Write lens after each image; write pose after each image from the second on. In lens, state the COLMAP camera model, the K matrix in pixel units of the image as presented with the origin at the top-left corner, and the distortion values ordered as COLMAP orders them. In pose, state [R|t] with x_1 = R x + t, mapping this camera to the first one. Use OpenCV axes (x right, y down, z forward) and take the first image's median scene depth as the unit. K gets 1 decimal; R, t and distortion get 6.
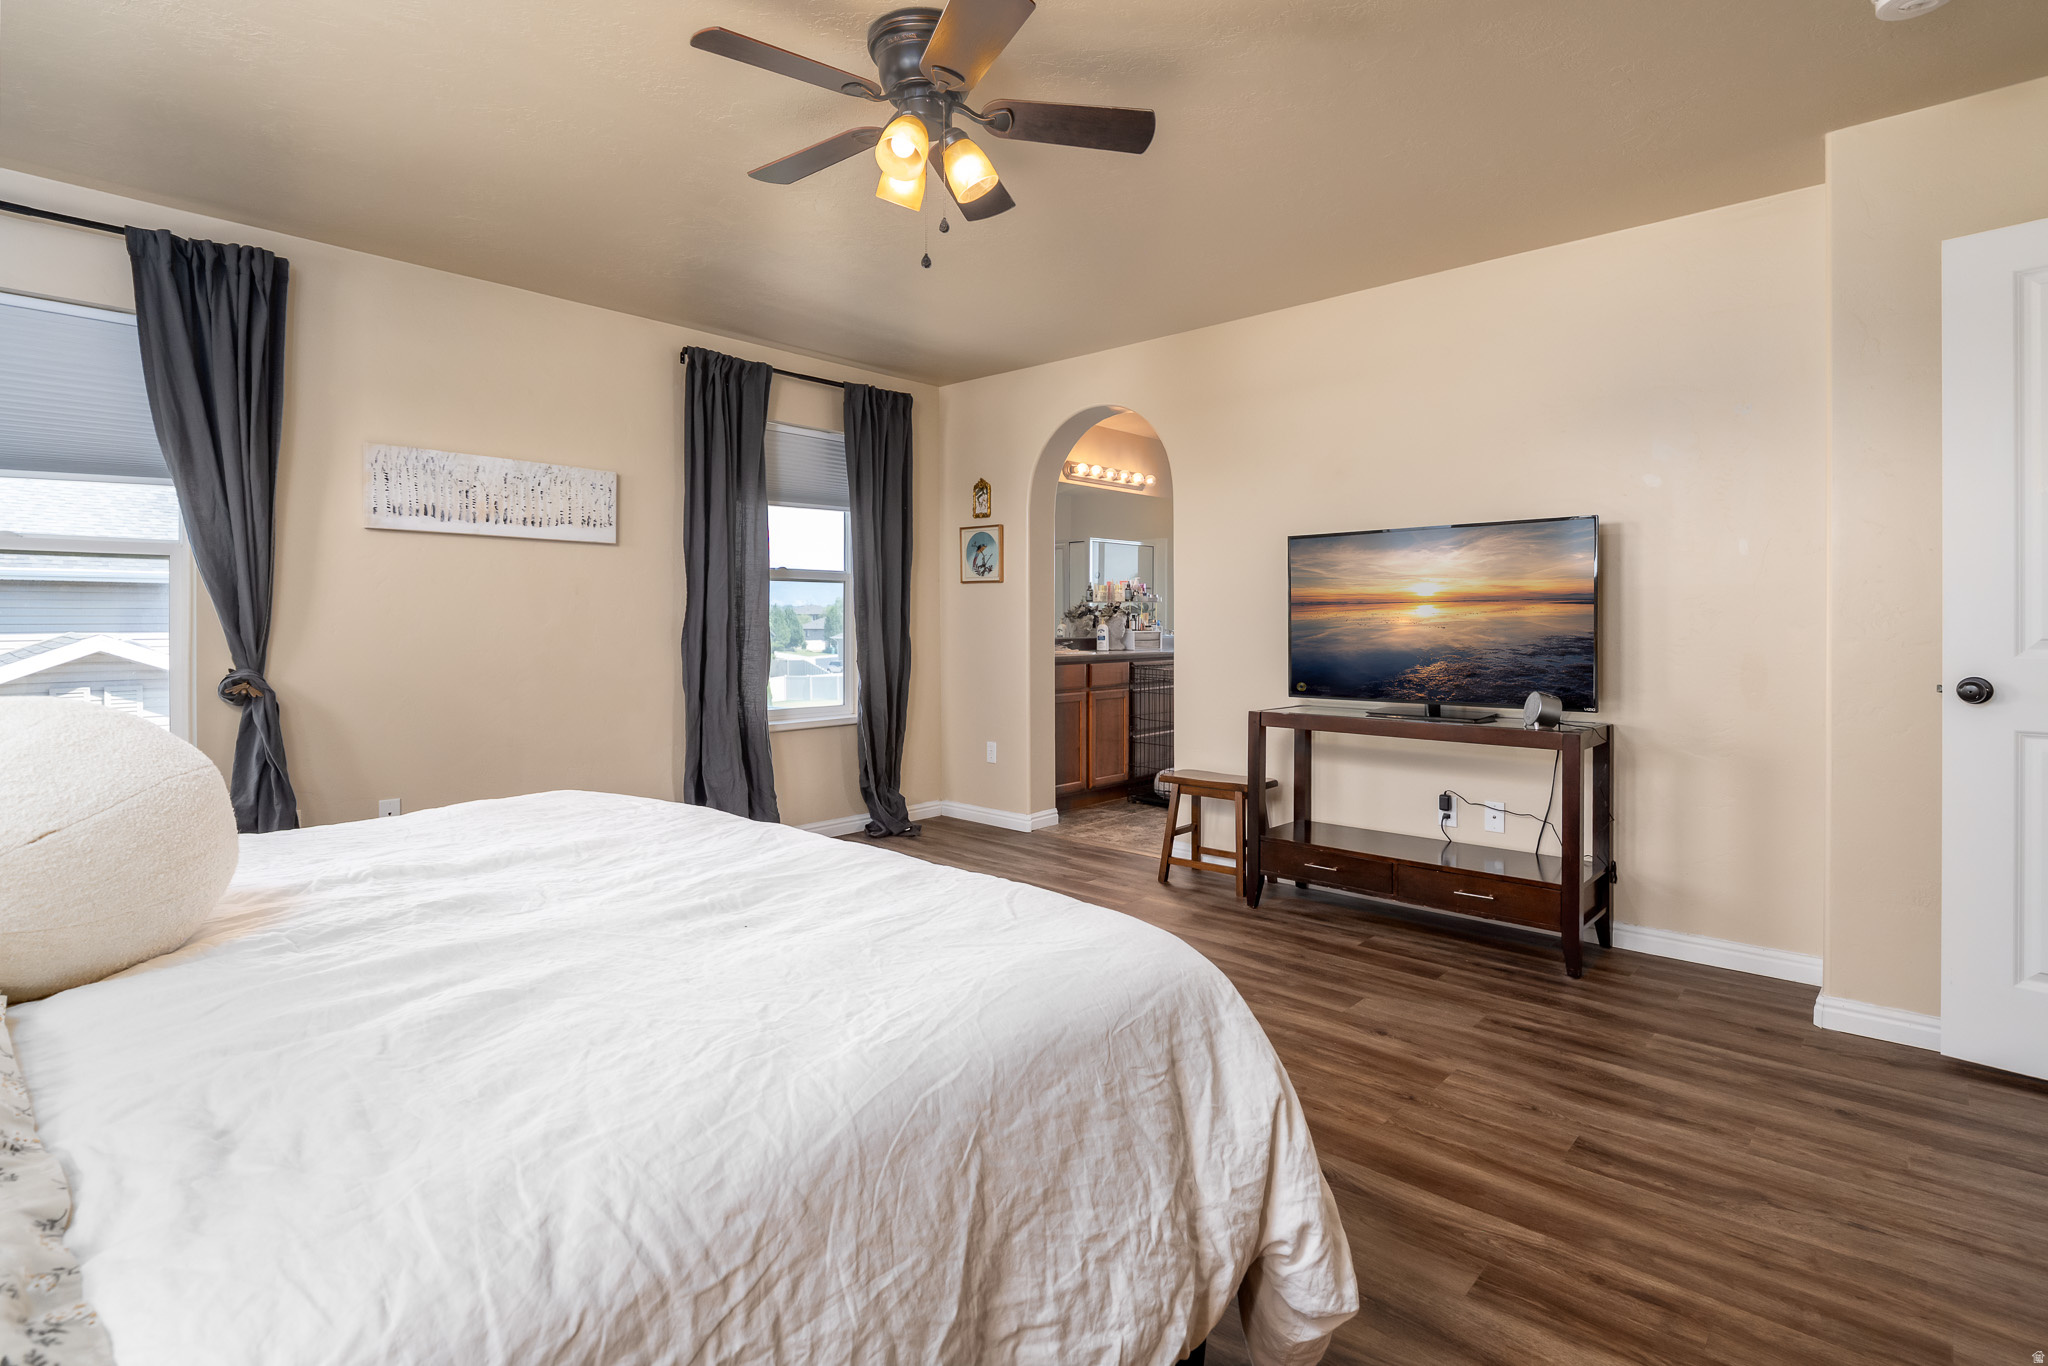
lens RADIAL K [[1002.5, 0, 1036.3], [0, 1002.5, 632.7], [0, 0, 1]] dist [-0.000695, -0.011971]
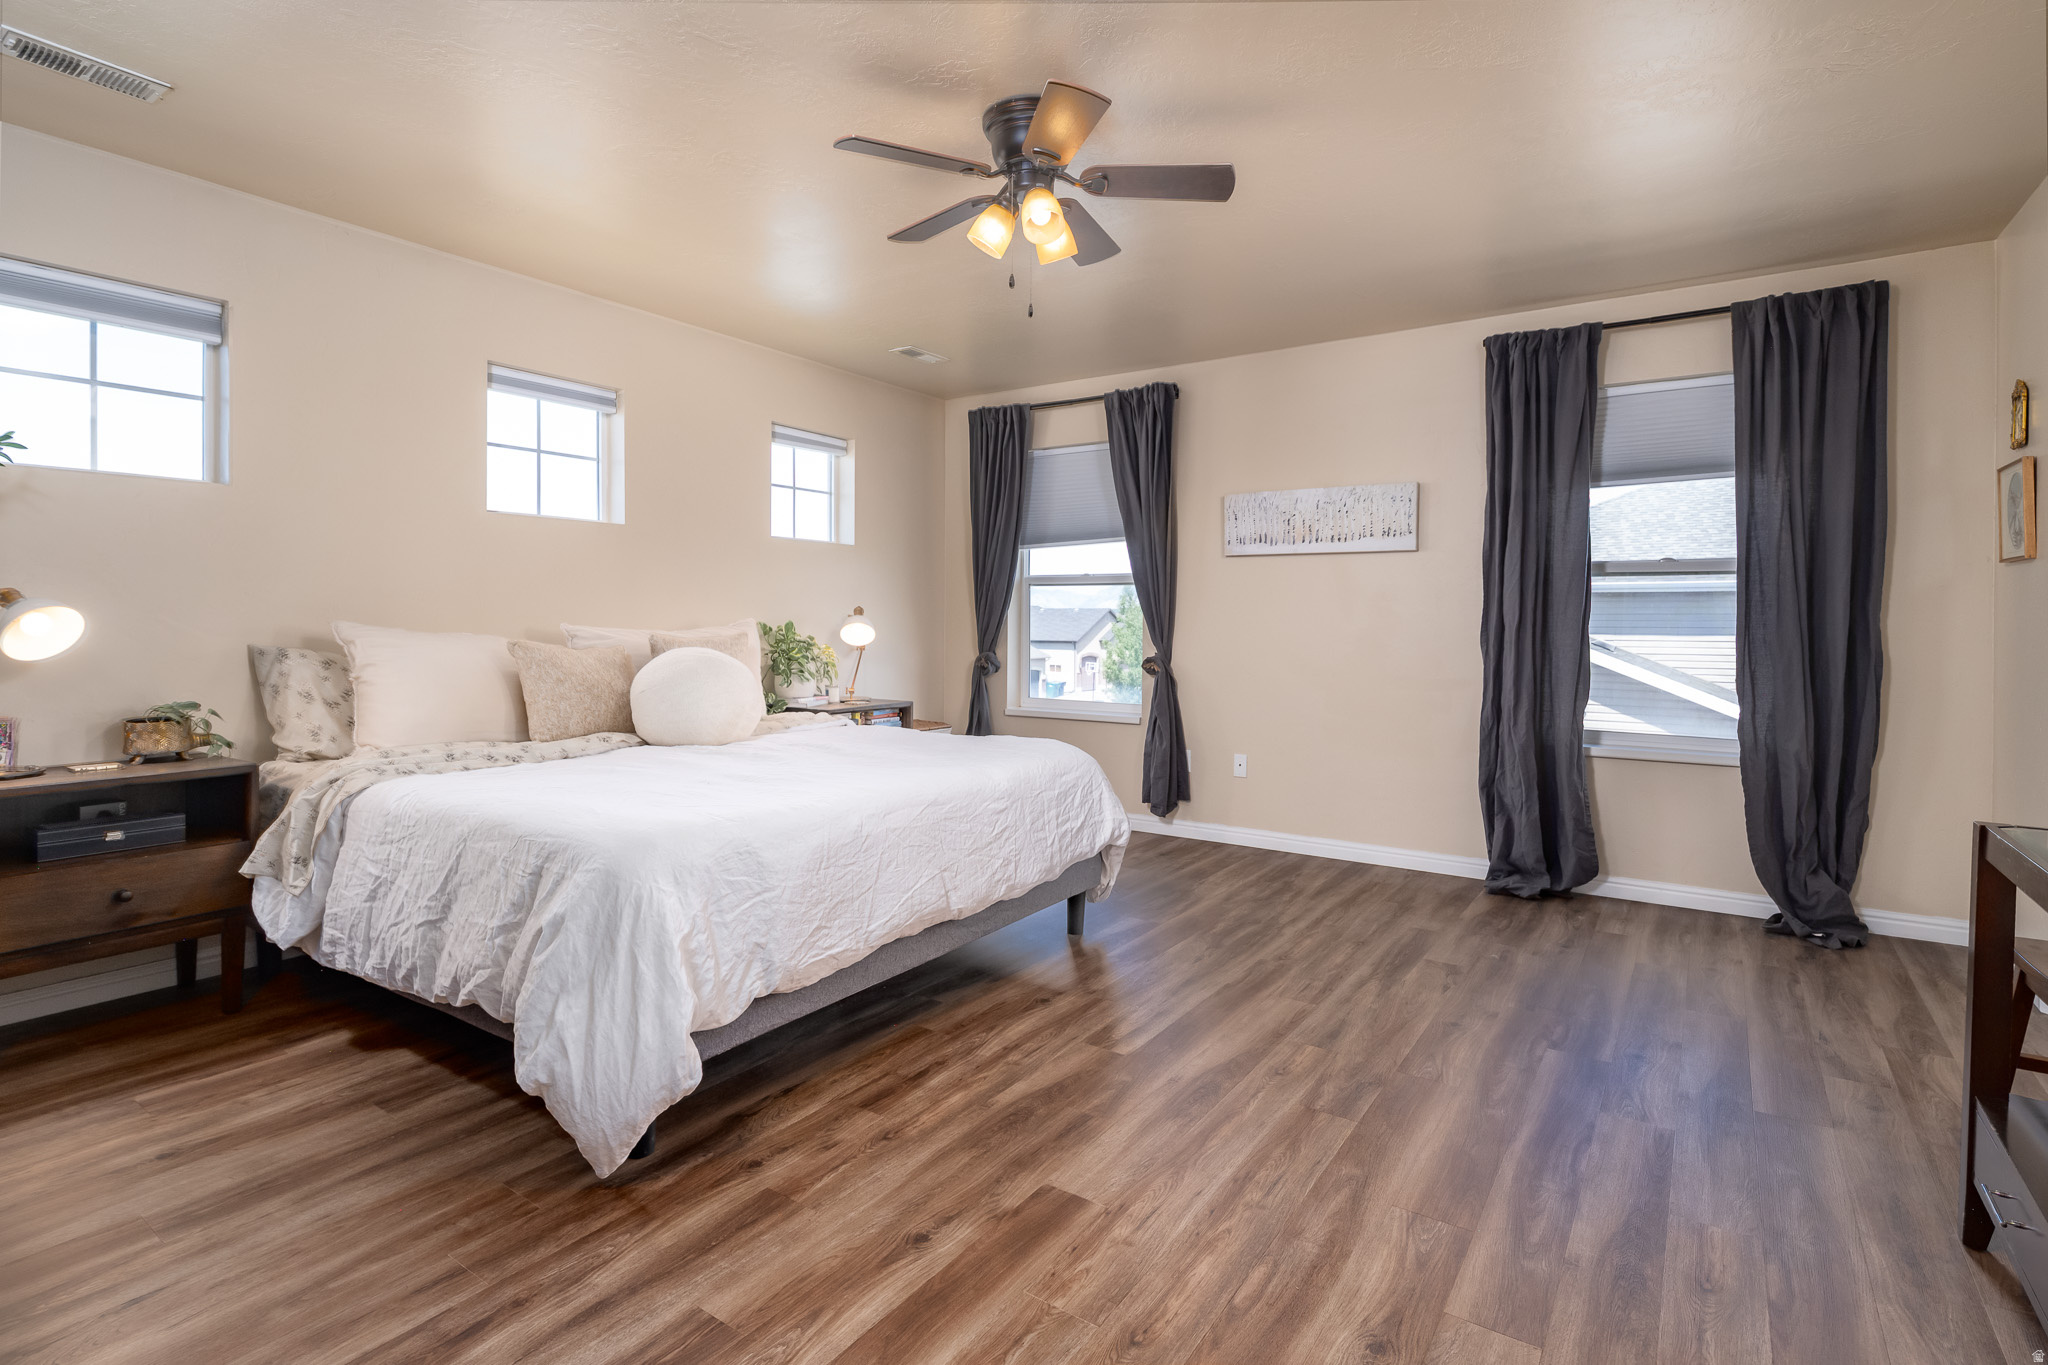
lens RADIAL K [[1002.5, 0, 1036.3], [0, 1002.5, 632.2], [0, 0, 1]] dist [-0.000695, -0.011971]
pose [[0.122390, 0.010662, -0.992425, 0.571421], [-0.018375, 0.999795, 0.008475, -0.004676], [0.992312, 0.017198, 0.122561, 0.476320]]
